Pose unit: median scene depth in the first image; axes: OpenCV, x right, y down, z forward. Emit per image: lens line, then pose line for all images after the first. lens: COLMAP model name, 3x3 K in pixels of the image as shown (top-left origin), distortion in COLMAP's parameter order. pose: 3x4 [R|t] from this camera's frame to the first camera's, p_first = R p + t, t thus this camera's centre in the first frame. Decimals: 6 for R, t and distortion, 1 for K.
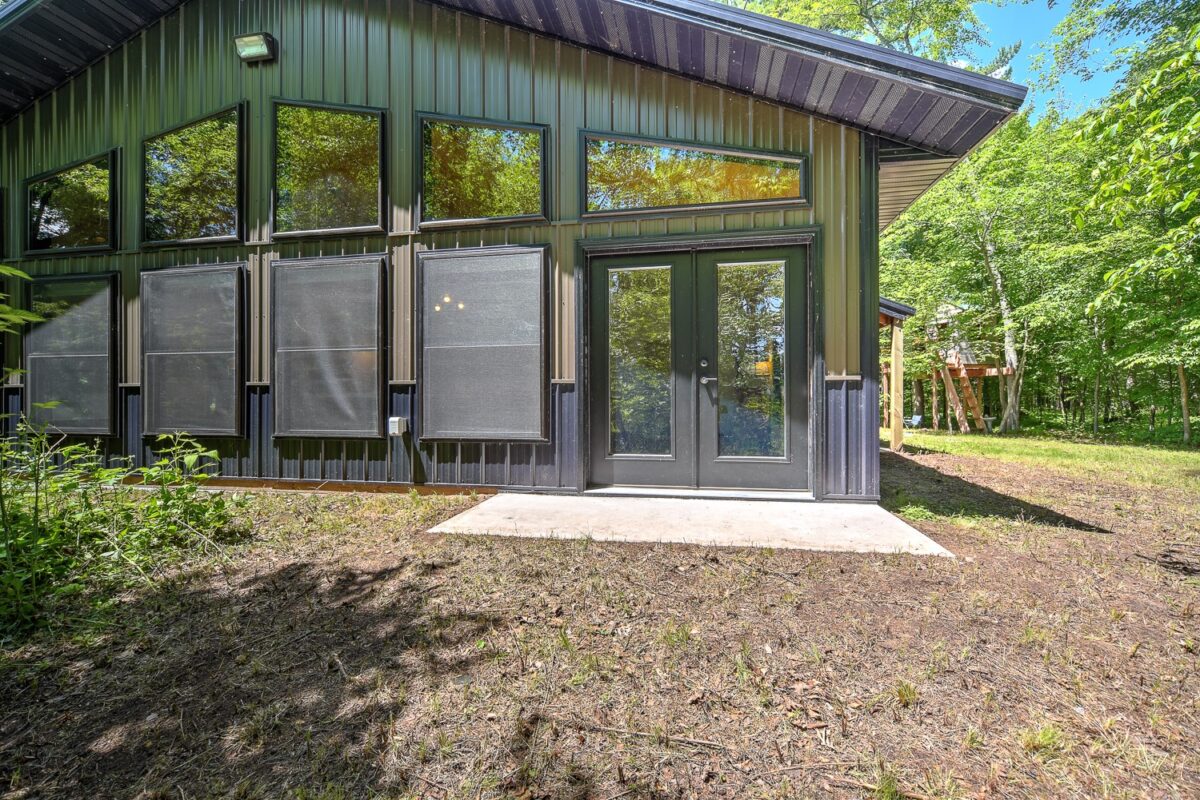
lens RADIAL K [[504.4, 0, 605.7], [0, 504.4, 401.3], [0, 0, 1]] dist [-0.009391, 0.003463]
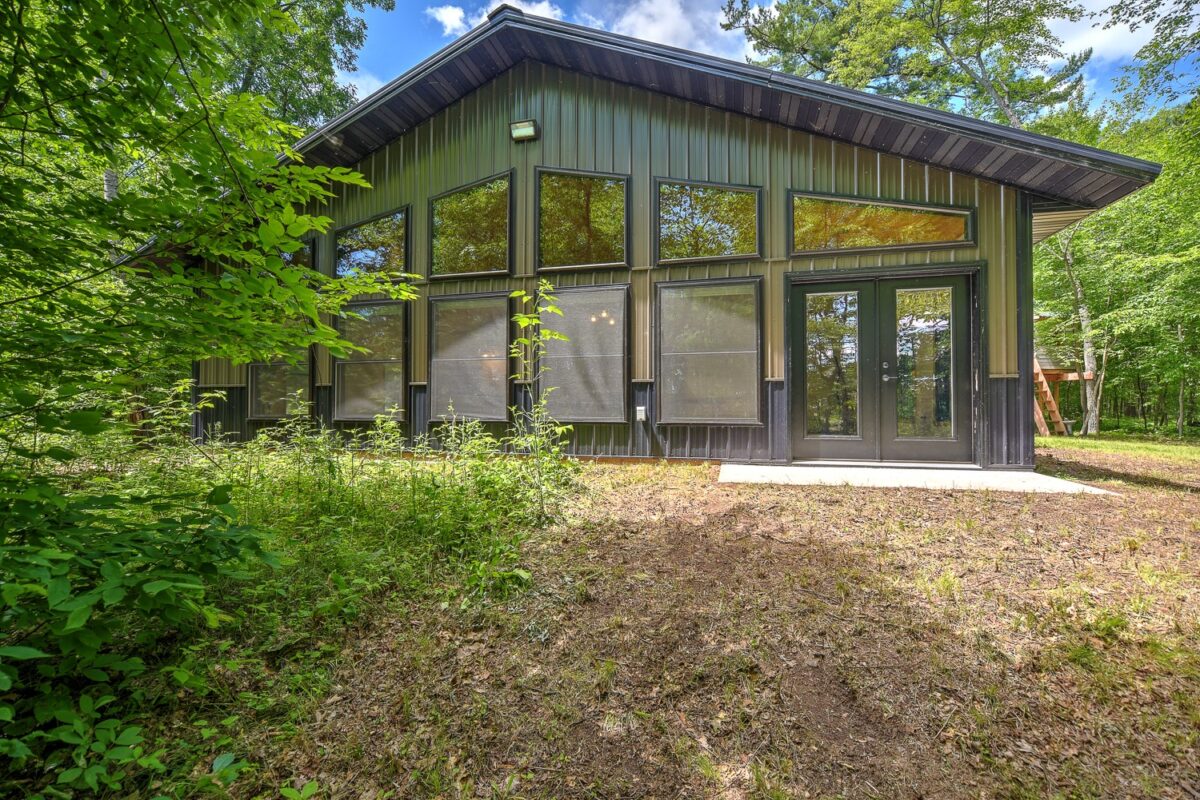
lens RADIAL K [[504.4, 0, 605.7], [0, 504.4, 401.3], [0, 0, 1]] dist [-0.009391, 0.003463]
pose [[0.997734, 0.002660, -0.067231, -0.415780], [-0.003588, 0.999900, -0.013689, 0.035039], [0.067188, 0.013899, 0.997644, -0.329198]]
